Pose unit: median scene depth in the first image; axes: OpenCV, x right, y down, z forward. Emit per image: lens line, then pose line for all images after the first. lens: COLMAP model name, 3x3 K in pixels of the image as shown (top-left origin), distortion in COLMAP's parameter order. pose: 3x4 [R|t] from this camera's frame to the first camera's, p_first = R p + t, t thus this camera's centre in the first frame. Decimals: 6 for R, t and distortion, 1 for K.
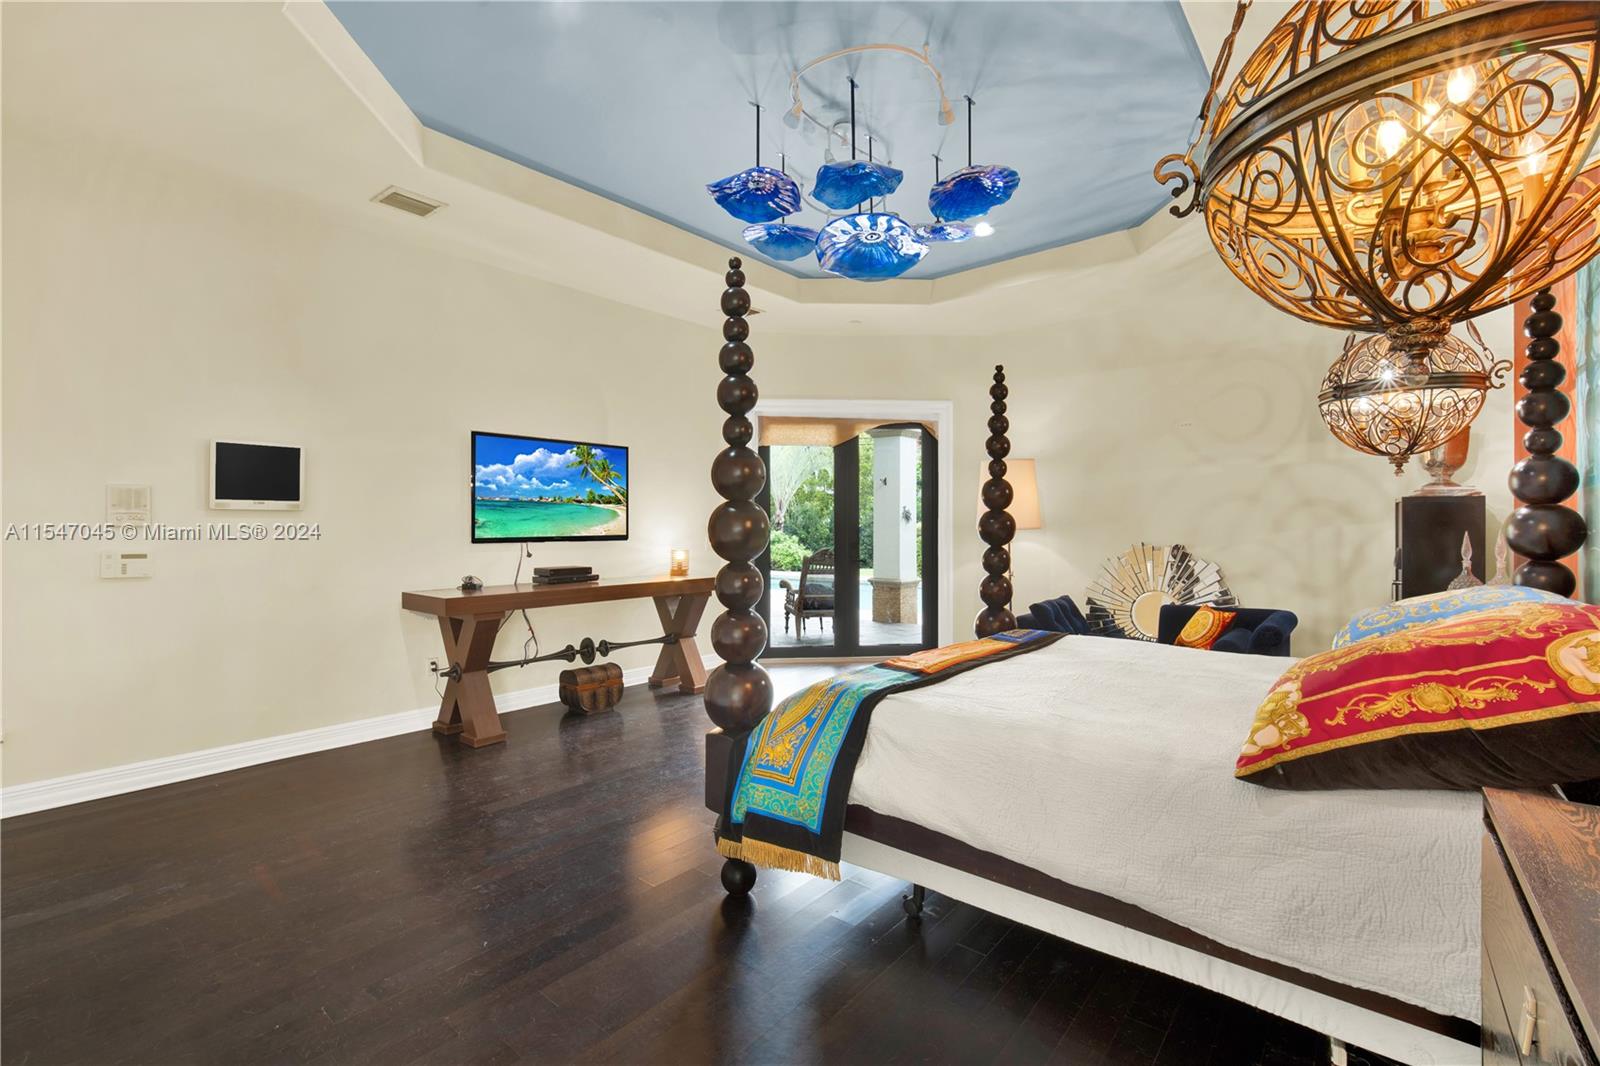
lens RADIAL K [[700.6, 0, 805.5], [0, 700.6, 530.5], [0, 0, 1]] dist [-0.003542, -0.000088]
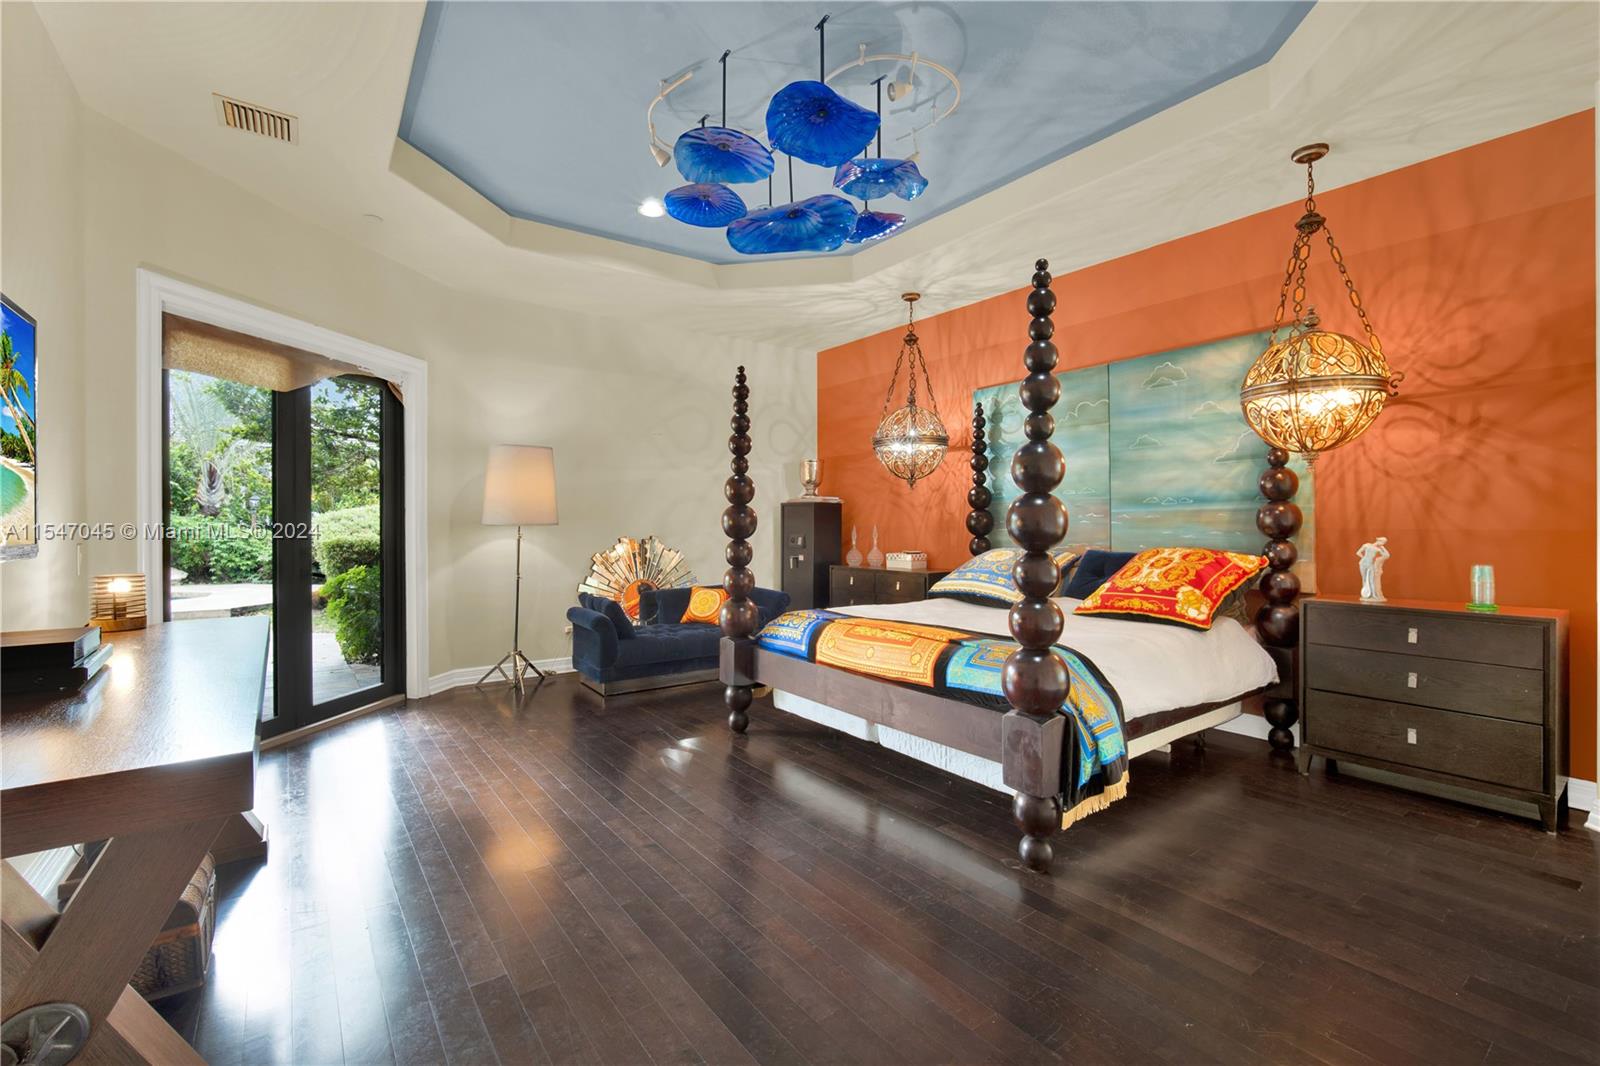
lens RADIAL K [[700.6, 0, 805.5], [0, 700.6, 525.5], [0, 0, 1]] dist [-0.003542, -0.000088]
pose [[0.247430, -0.004713, 0.968894, -0.712853], [0.007979, 0.999964, 0.002826, -0.000404], [-0.968873, 0.007031, 0.247459, 0.645989]]
